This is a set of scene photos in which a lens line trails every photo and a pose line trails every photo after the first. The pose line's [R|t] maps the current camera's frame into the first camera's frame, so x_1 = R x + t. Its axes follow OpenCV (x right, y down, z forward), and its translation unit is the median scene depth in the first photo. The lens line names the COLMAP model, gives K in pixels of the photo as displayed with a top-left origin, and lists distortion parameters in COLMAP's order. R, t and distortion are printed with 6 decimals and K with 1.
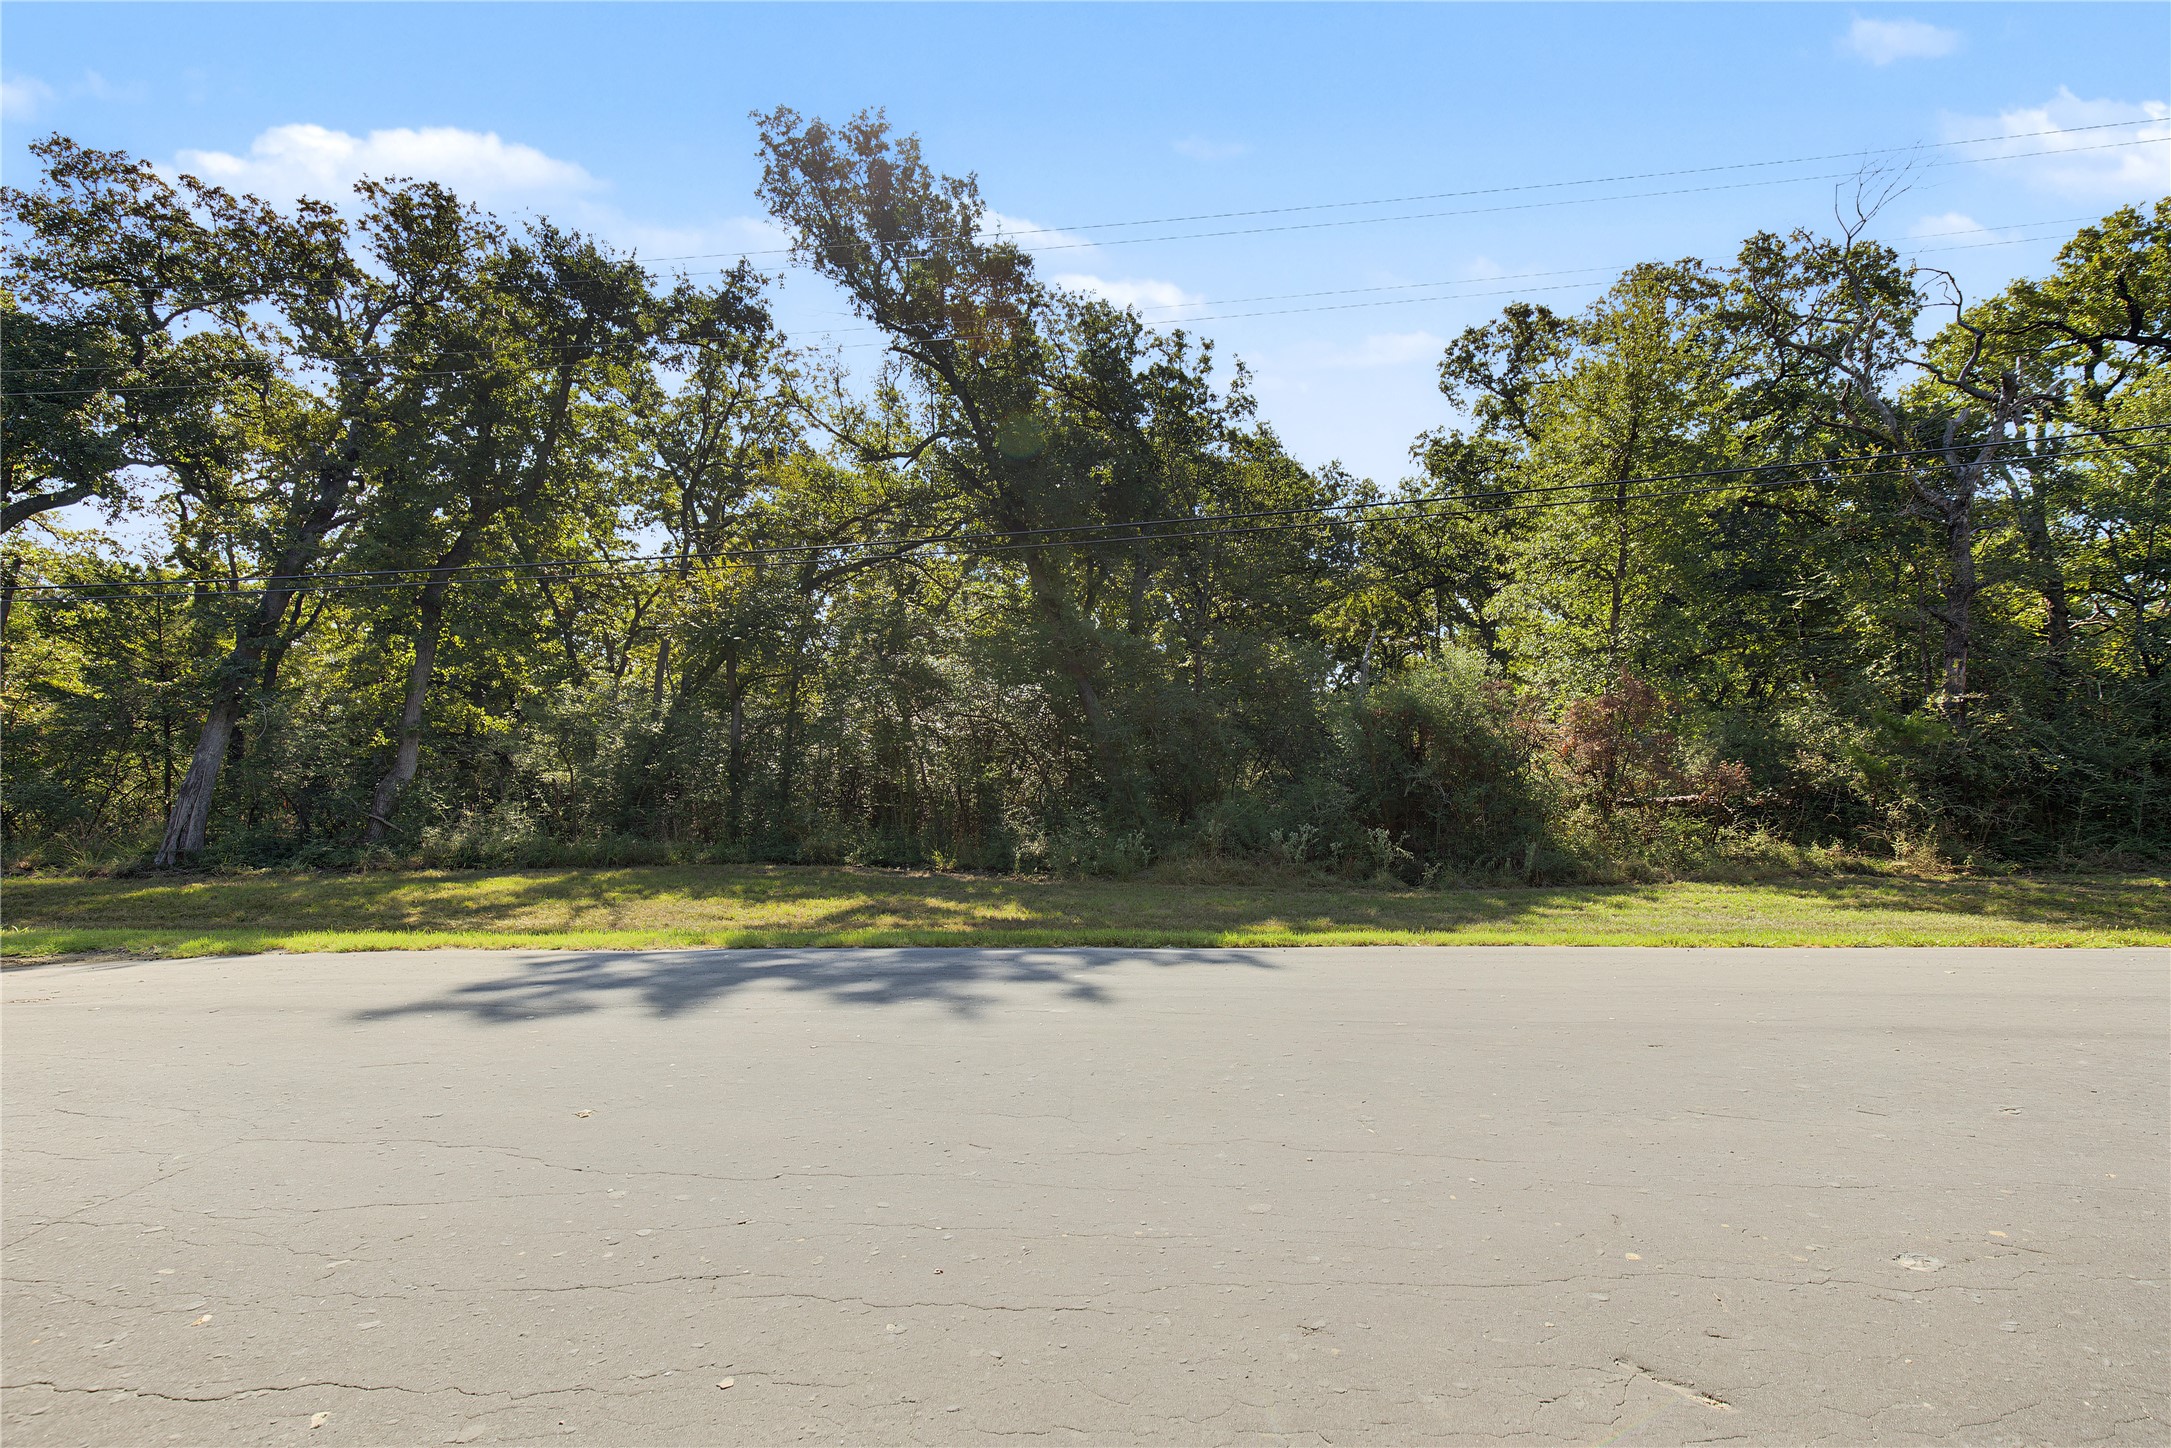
lens RADIAL K [[990.9, 0, 1079.5], [0, 990.9, 769.7], [0, 0, 1]] dist [-0.013867, 0.001784]
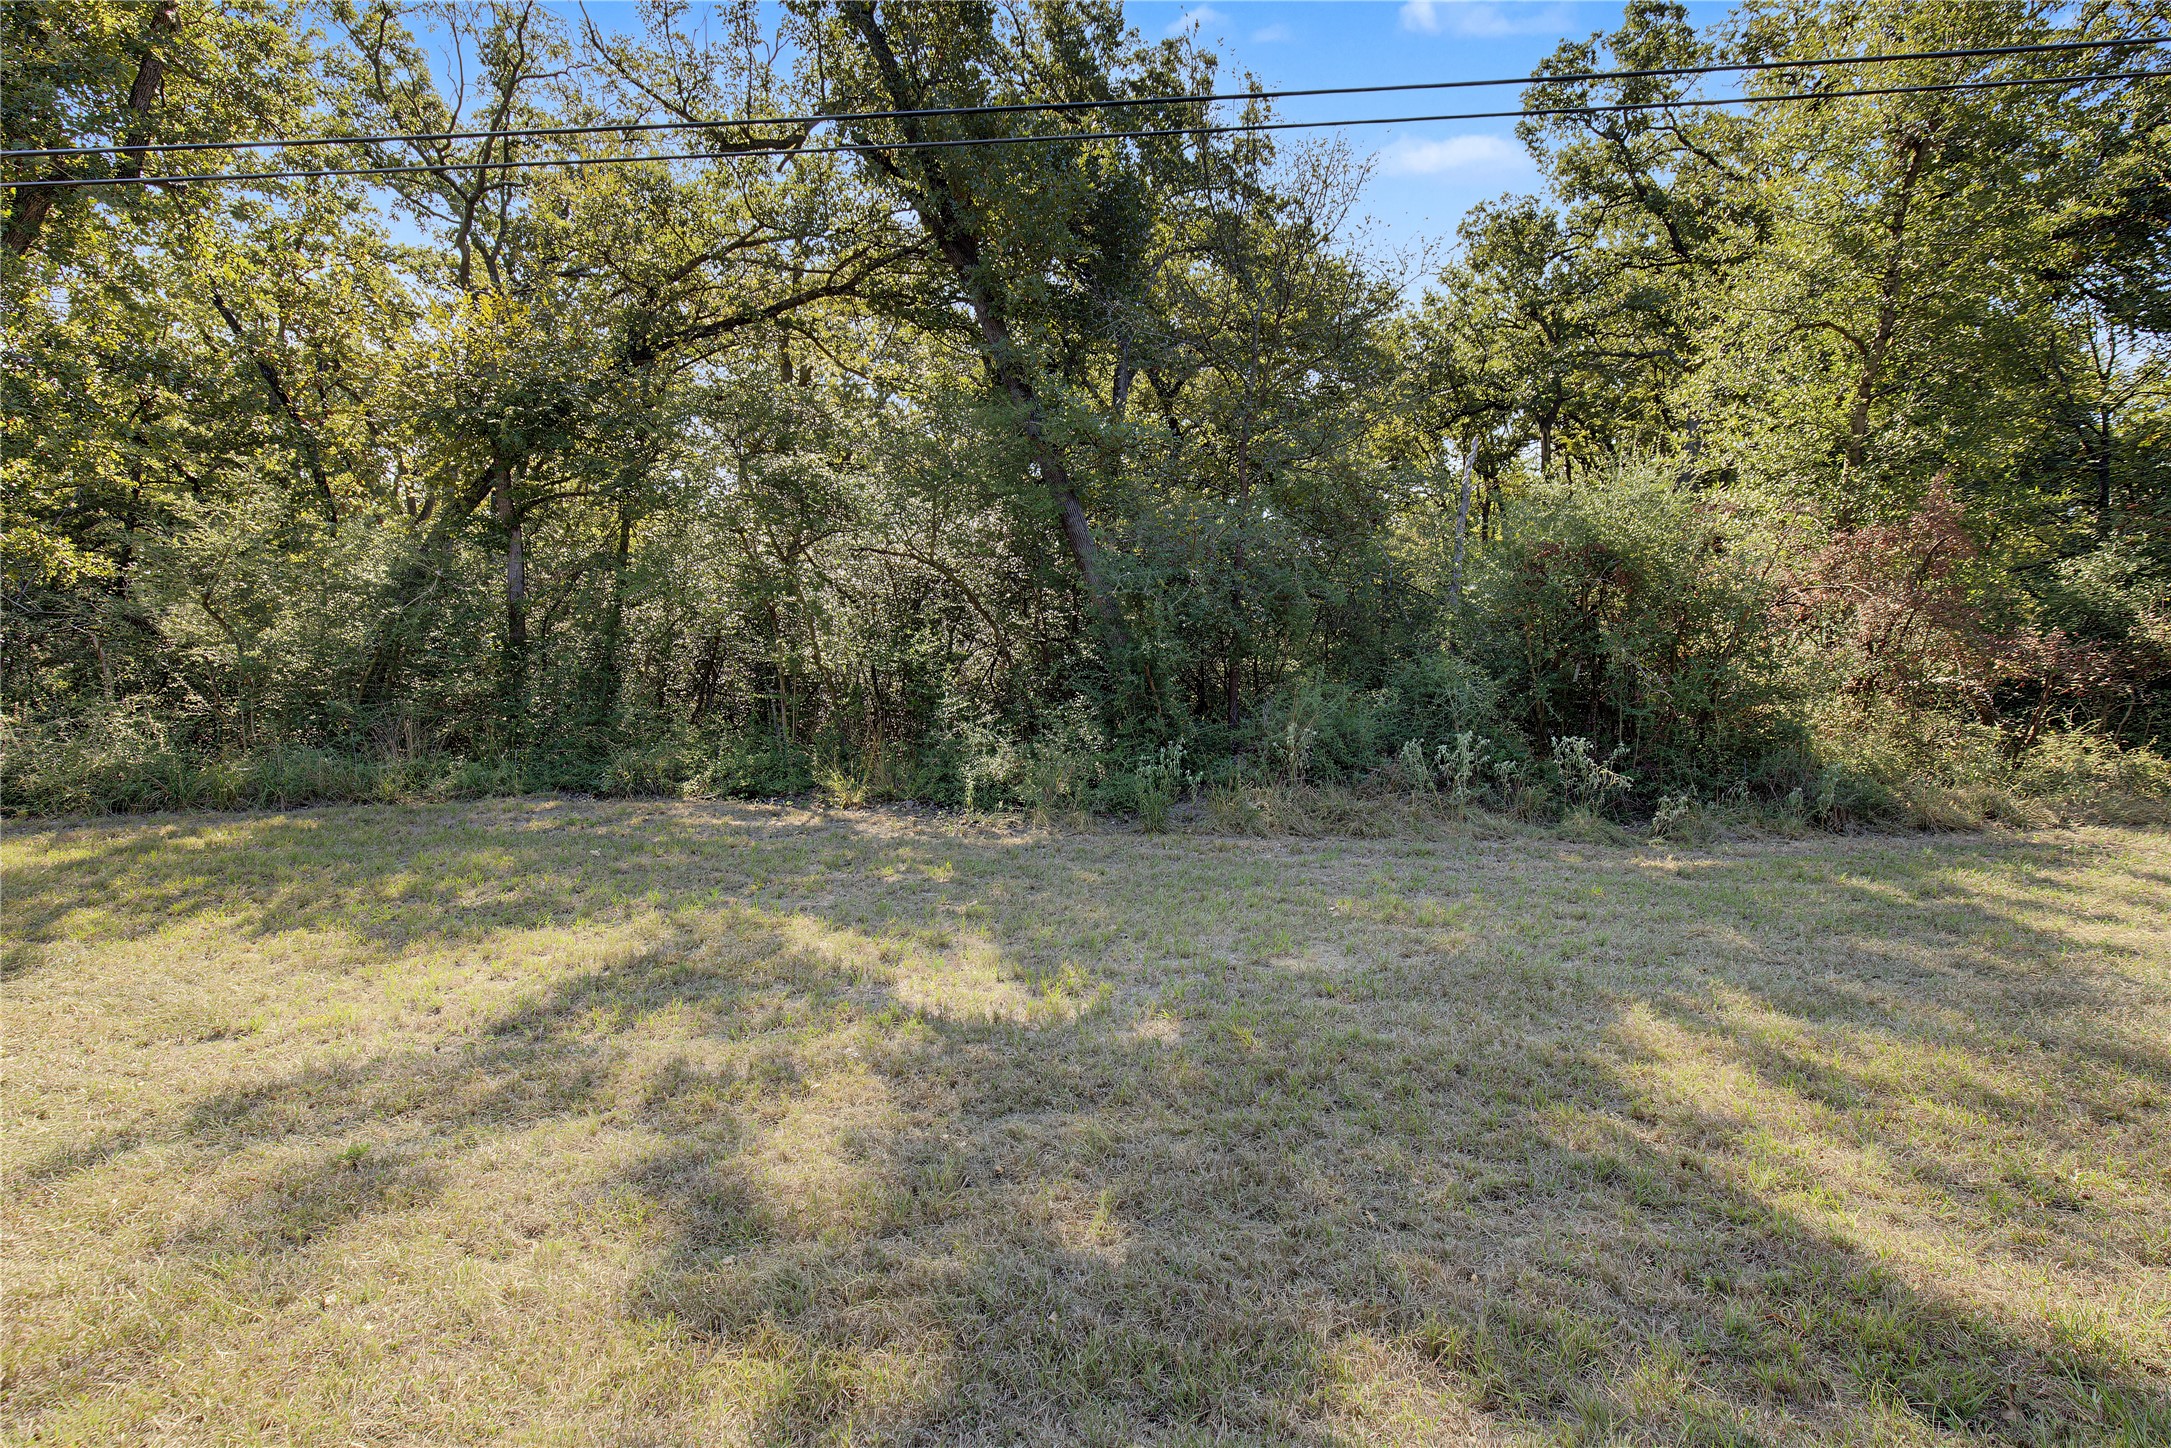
lens RADIAL K [[990.9, 0, 1113.4], [0, 990.9, 699.8], [0, 0, 1]] dist [-0.013867, 0.001784]
pose [[0.995763, -0.004931, 0.091827, -0.027699], [0.000029, 0.998578, 0.053305, 0.003970], [-0.091959, -0.053076, 0.994347, 0.365812]]
